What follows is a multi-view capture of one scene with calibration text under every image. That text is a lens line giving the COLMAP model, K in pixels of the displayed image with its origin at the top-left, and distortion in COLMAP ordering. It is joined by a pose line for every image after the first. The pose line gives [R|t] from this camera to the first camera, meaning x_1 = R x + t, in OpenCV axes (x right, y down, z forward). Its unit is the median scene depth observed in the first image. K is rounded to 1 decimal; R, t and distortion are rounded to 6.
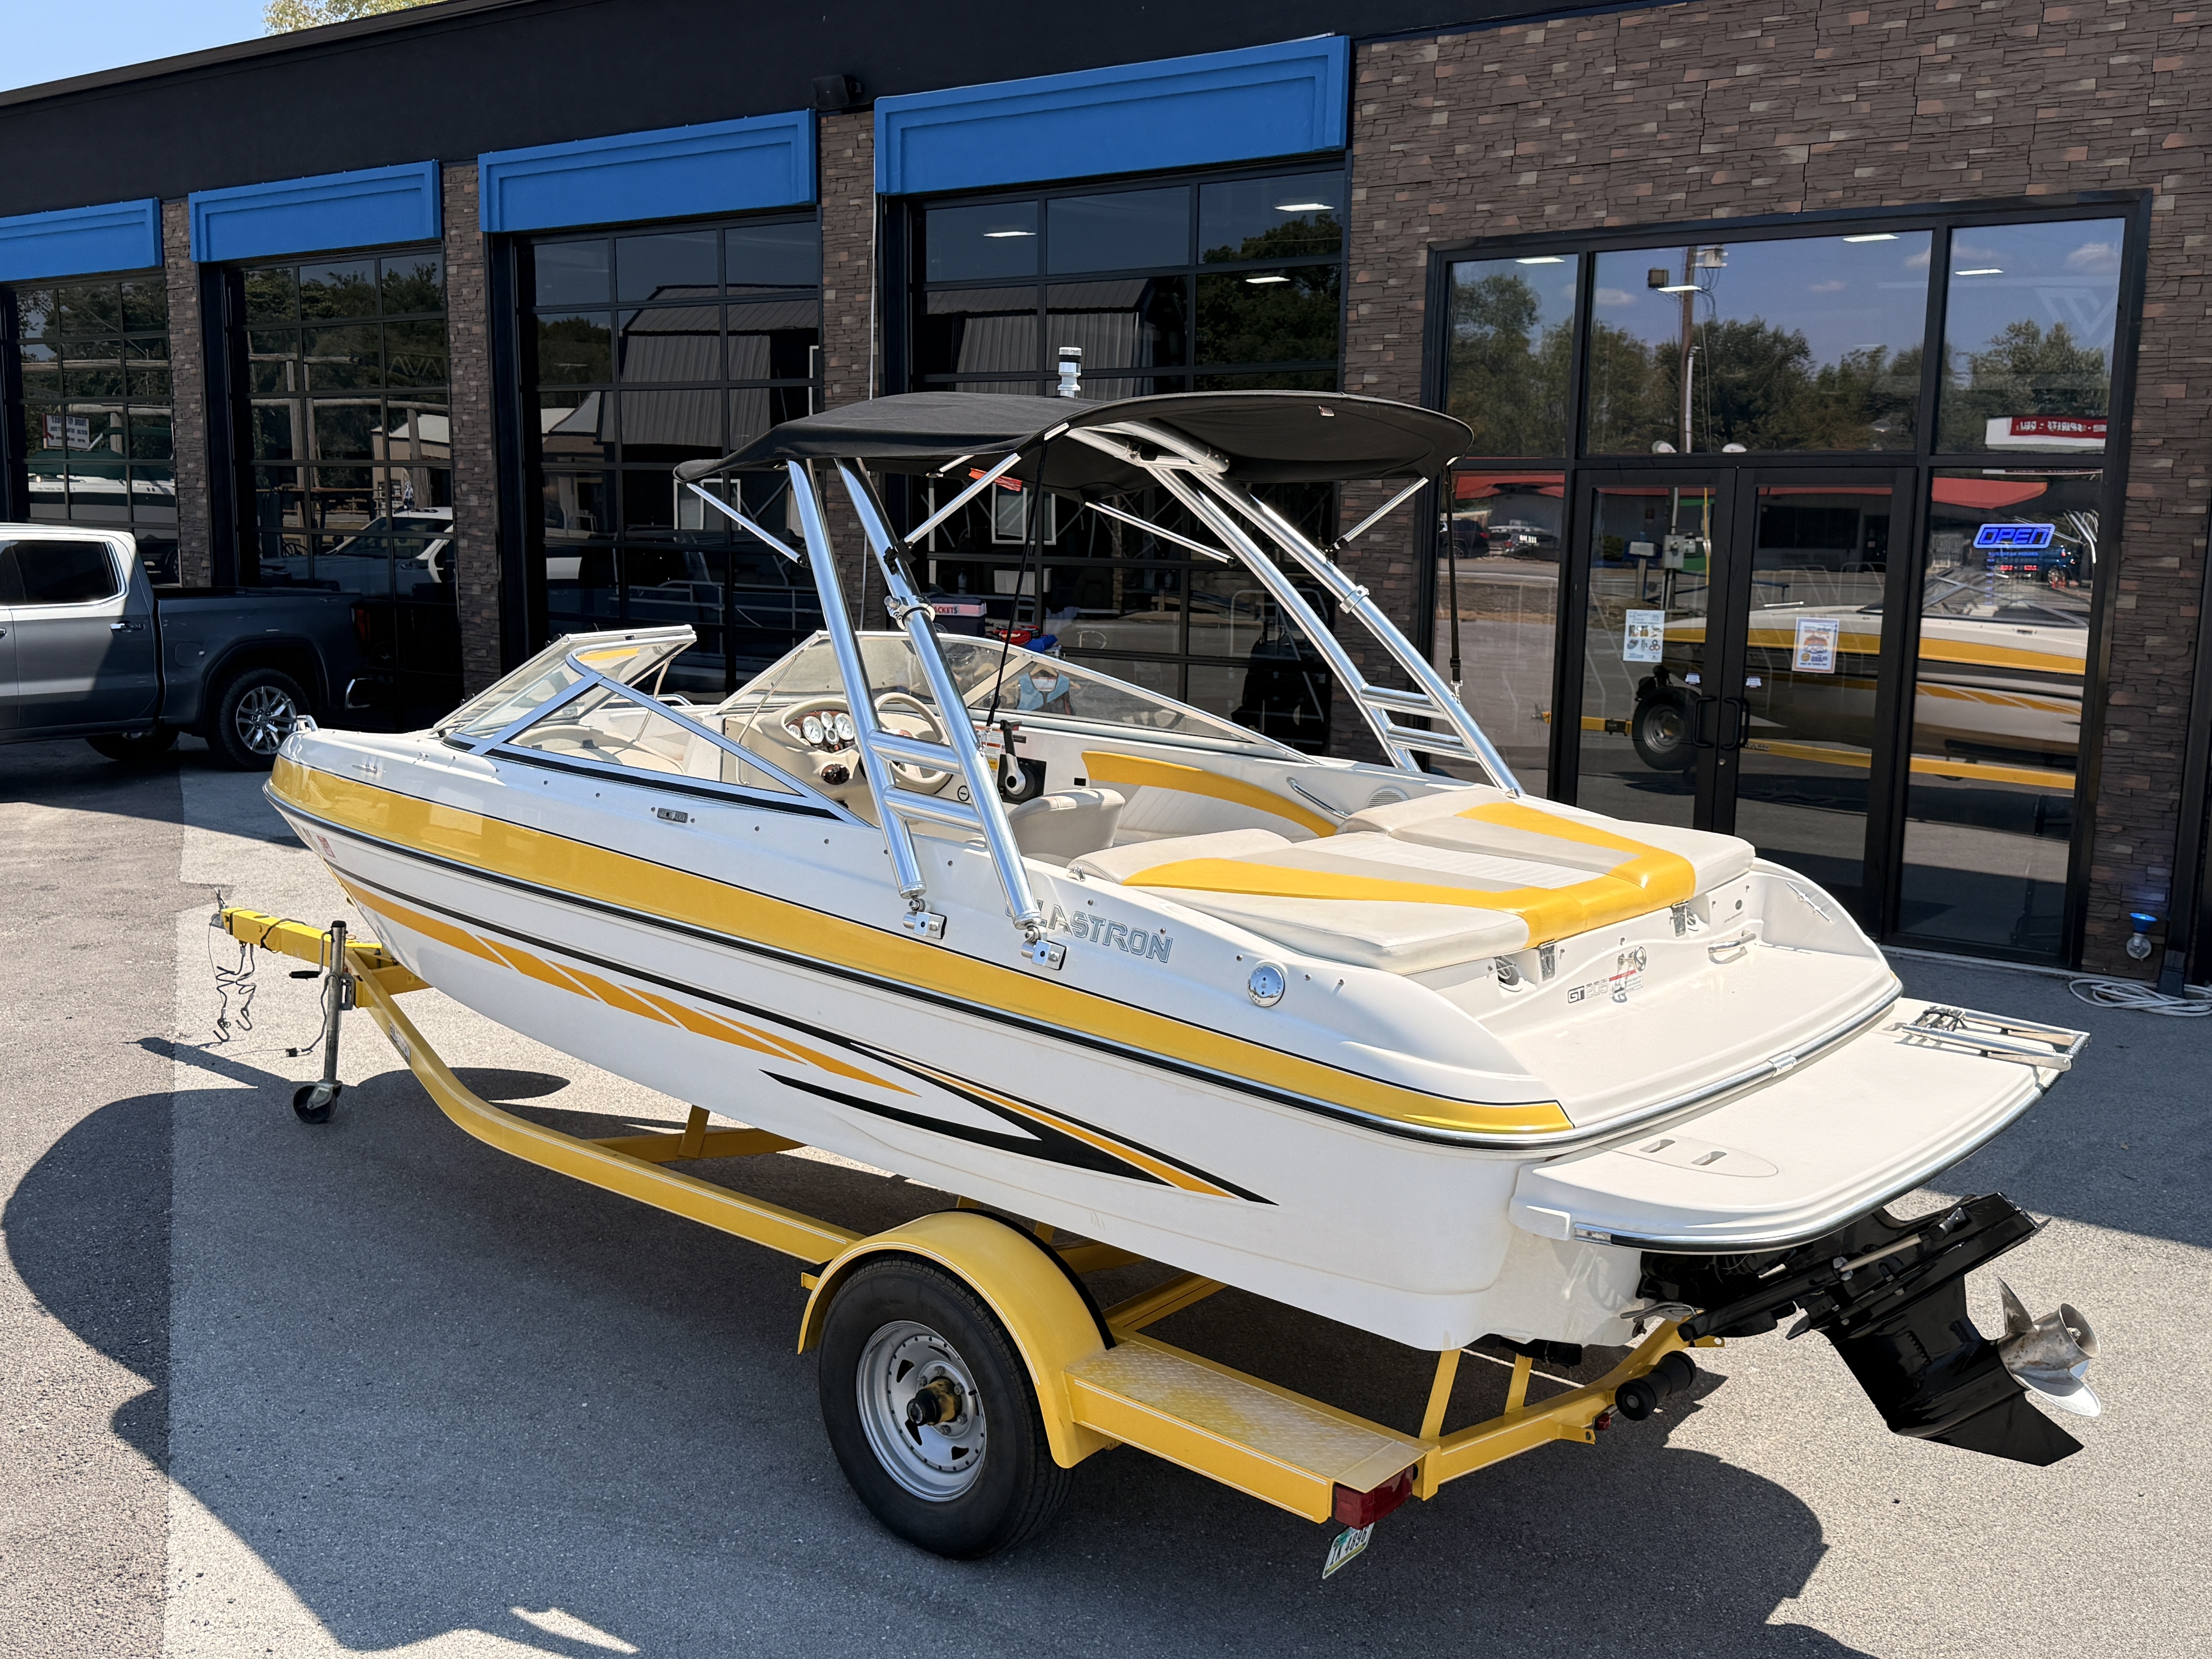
lens RADIAL K [[2086.6, 0, 1100.6], [0, 2086.6, 835.2], [0, 0, 1]] dist [0.142646, -0.285391]
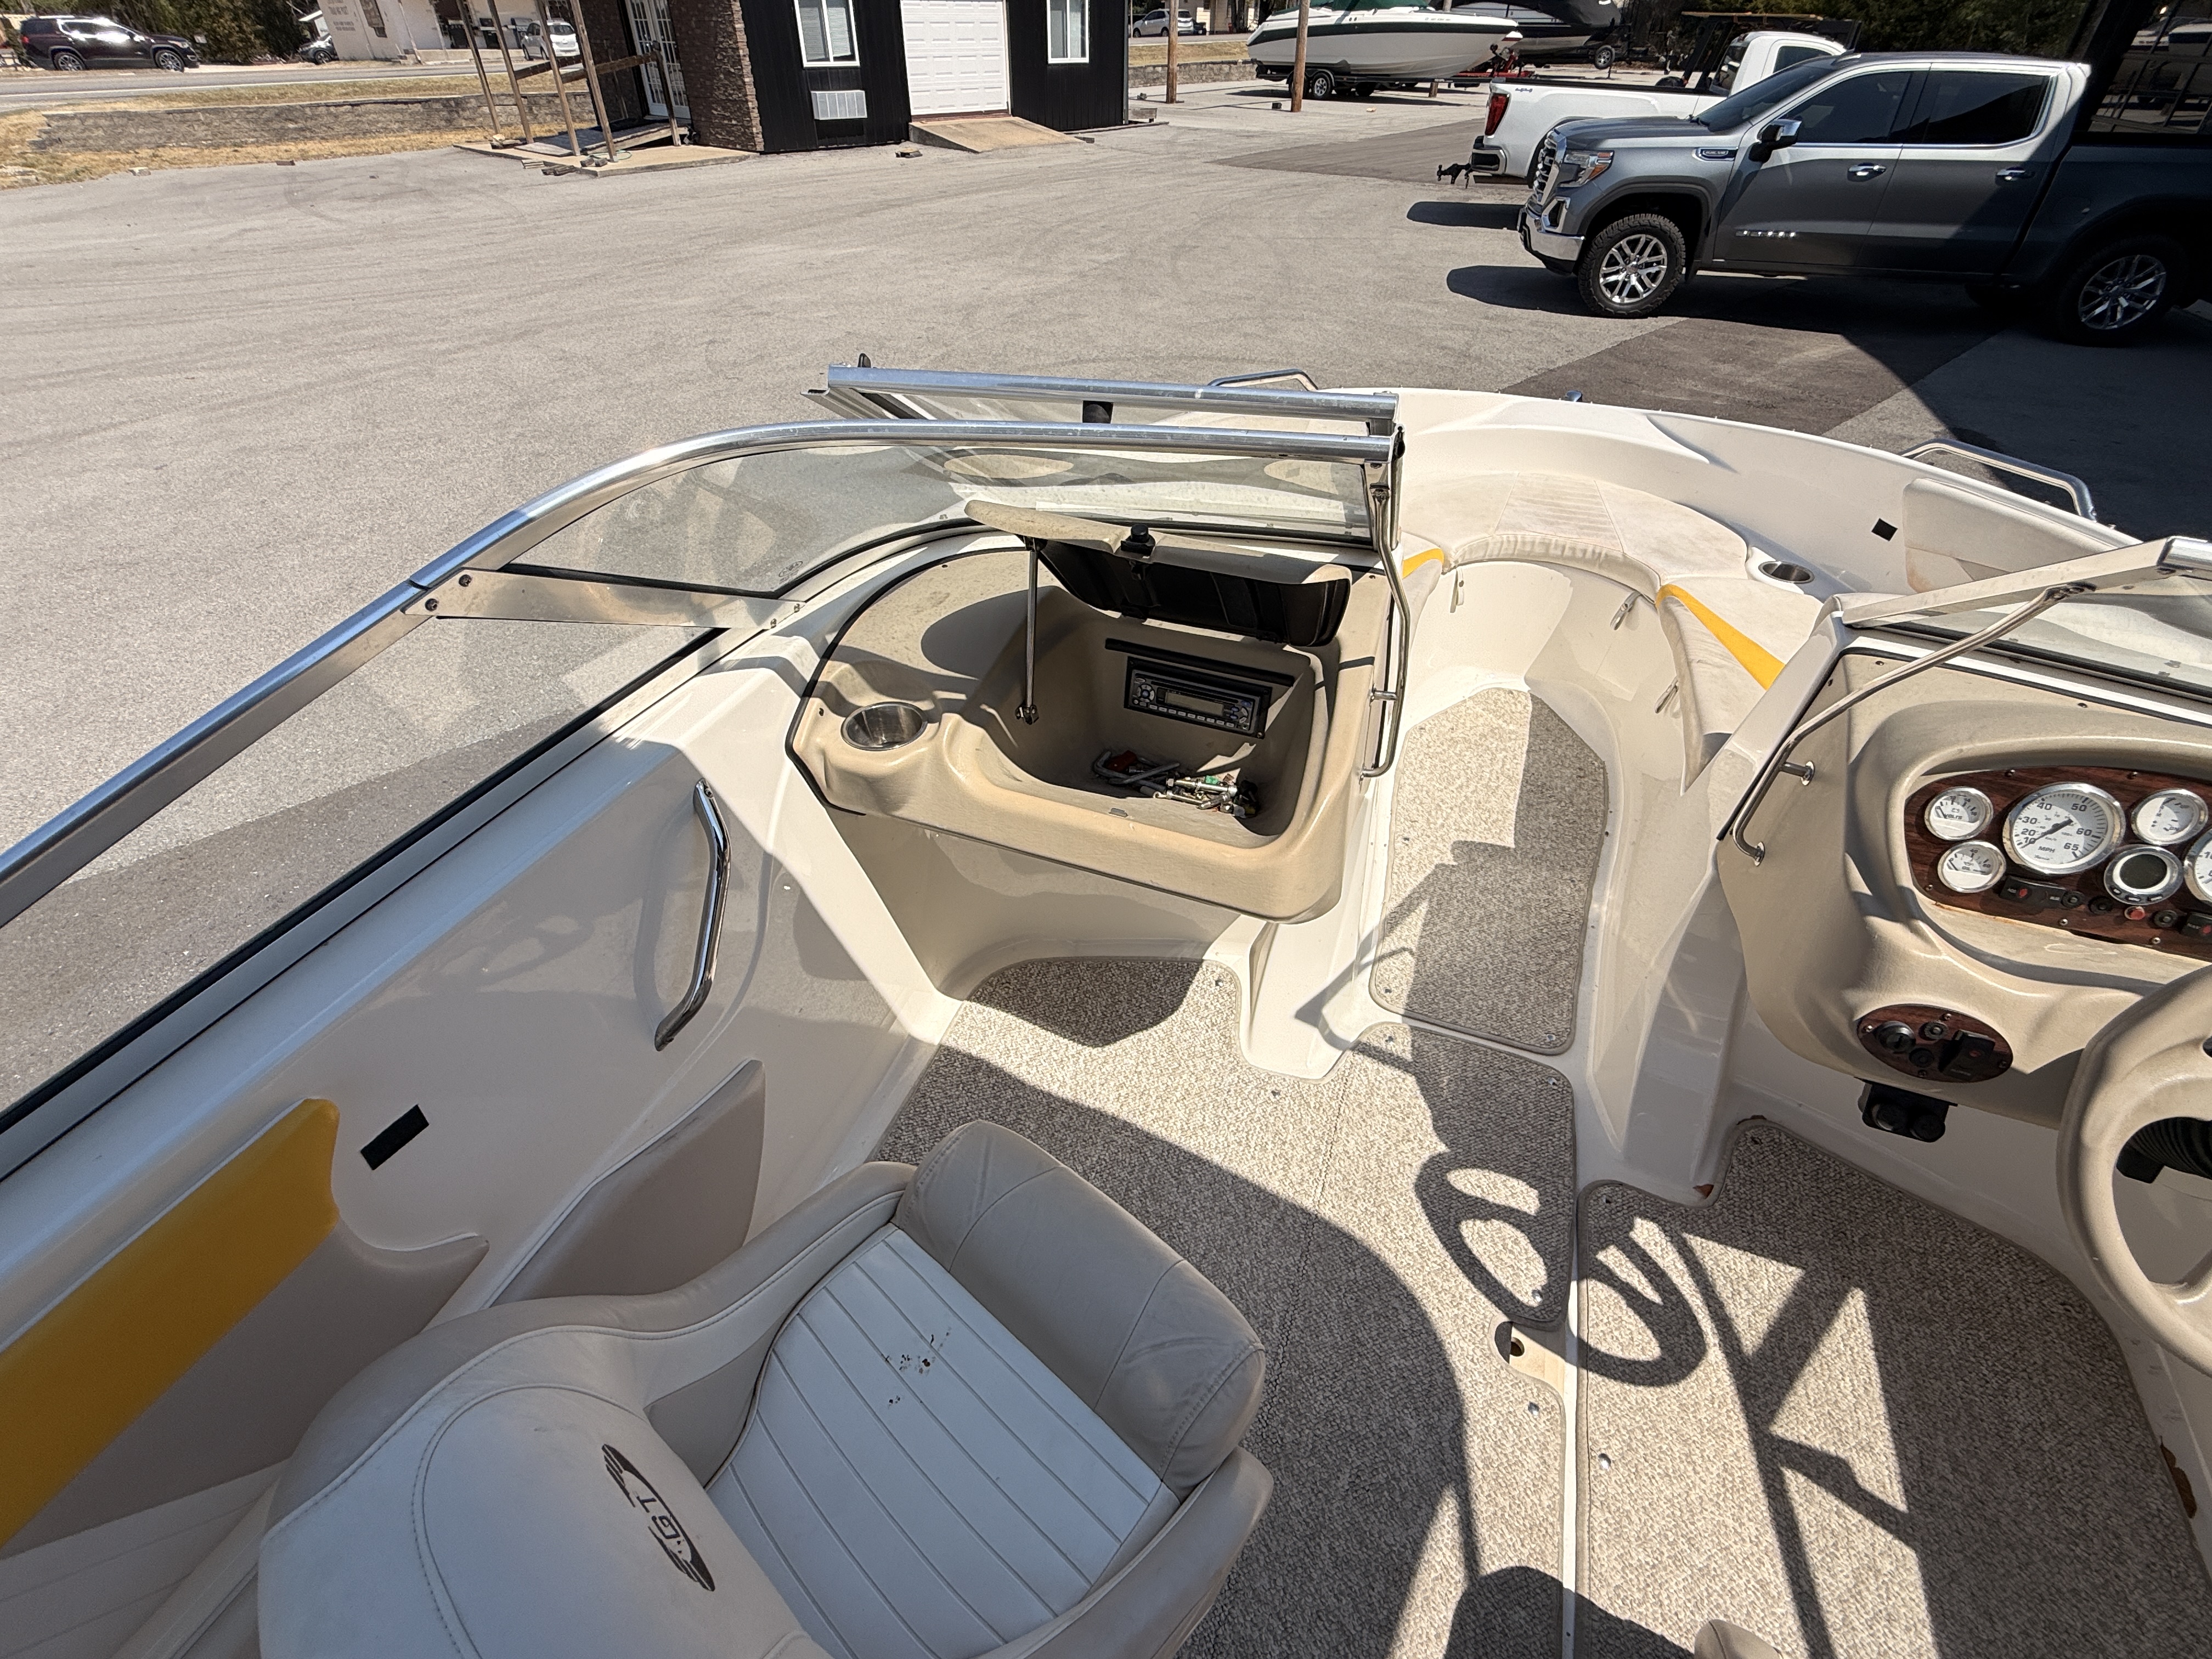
lens RADIAL K [[1010.0, 0, 1109.9], [0, 1010.0, 833.3], [0, 0, 1]] dist [0.002084, -0.000784]
pose [[0.322382, 0.579608, -0.748415, -0.063496], [-0.147845, 0.811754, 0.564976, -0.091373], [0.934993, -0.071488, 0.347387, 0.697217]]
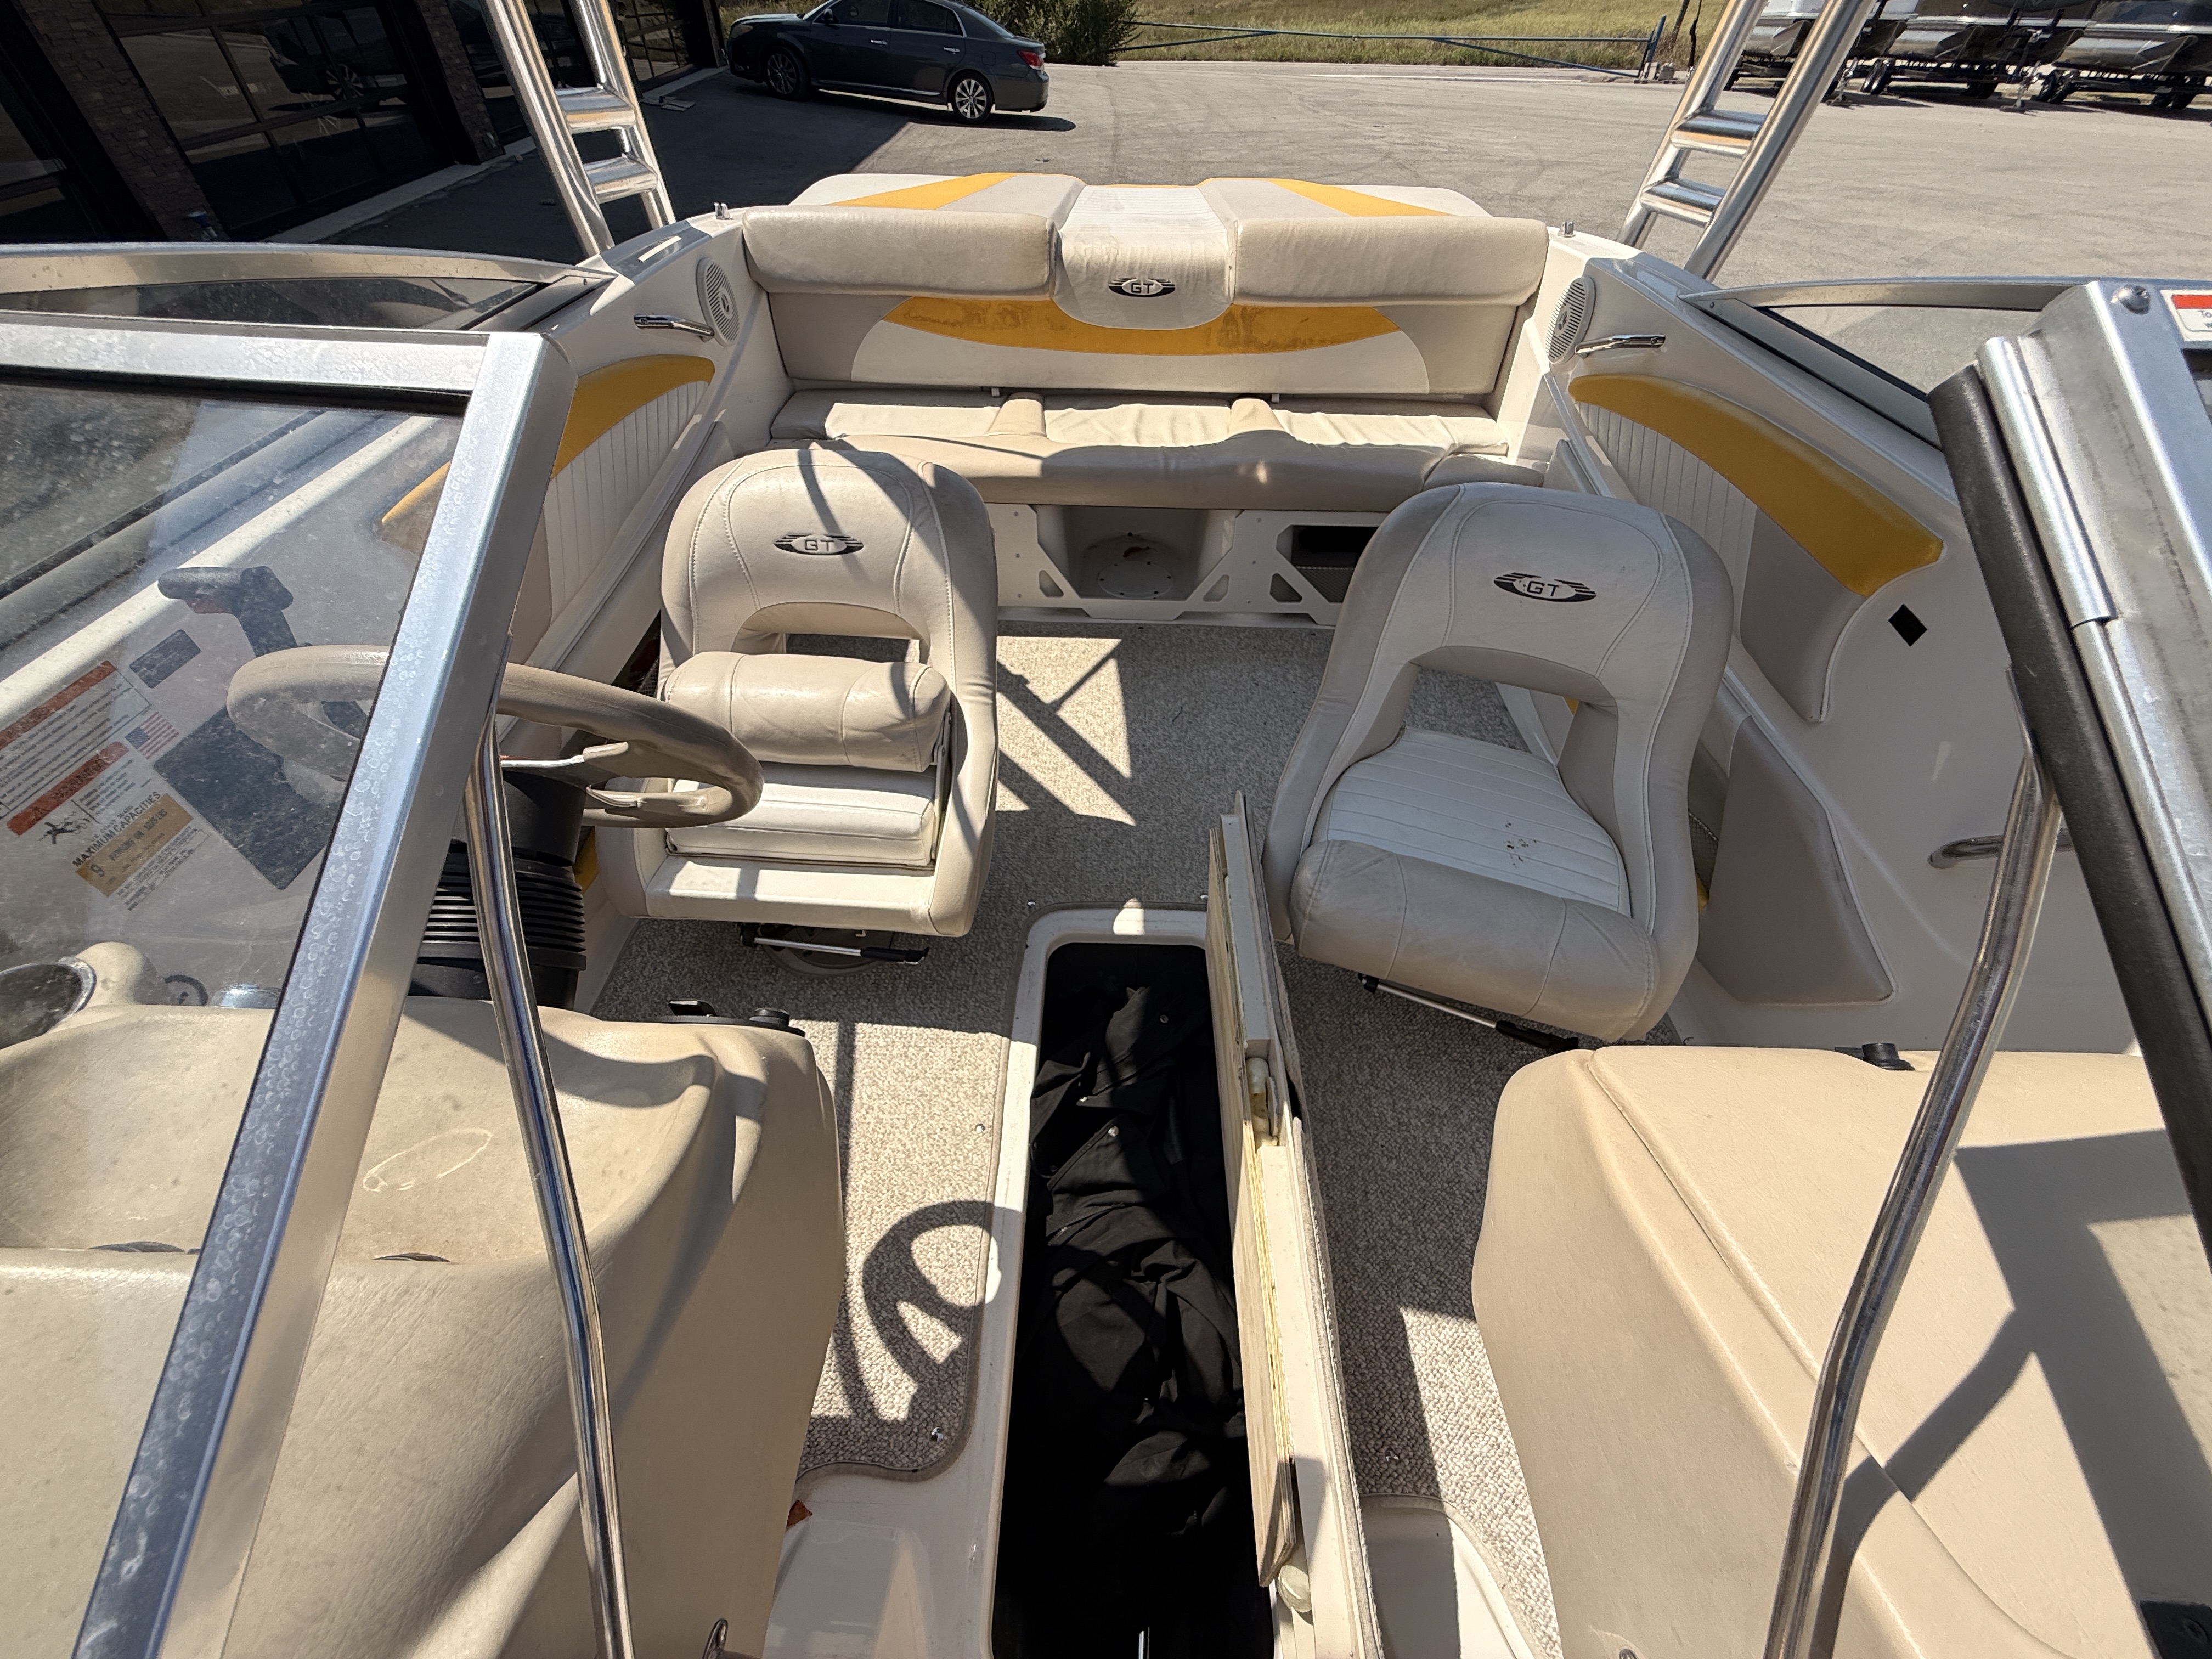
lens RADIAL K [[889.3, 0, 1103.9], [0, 889.3, 830.9], [0, 0, 1]] dist [-0.001022, 0.000638]
pose [[-0.614792, -0.583174, 0.530979, -0.155818], [0.092906, 0.615005, 0.783031, -0.092426], [-0.783198, 0.530732, -0.323920, 0.808297]]
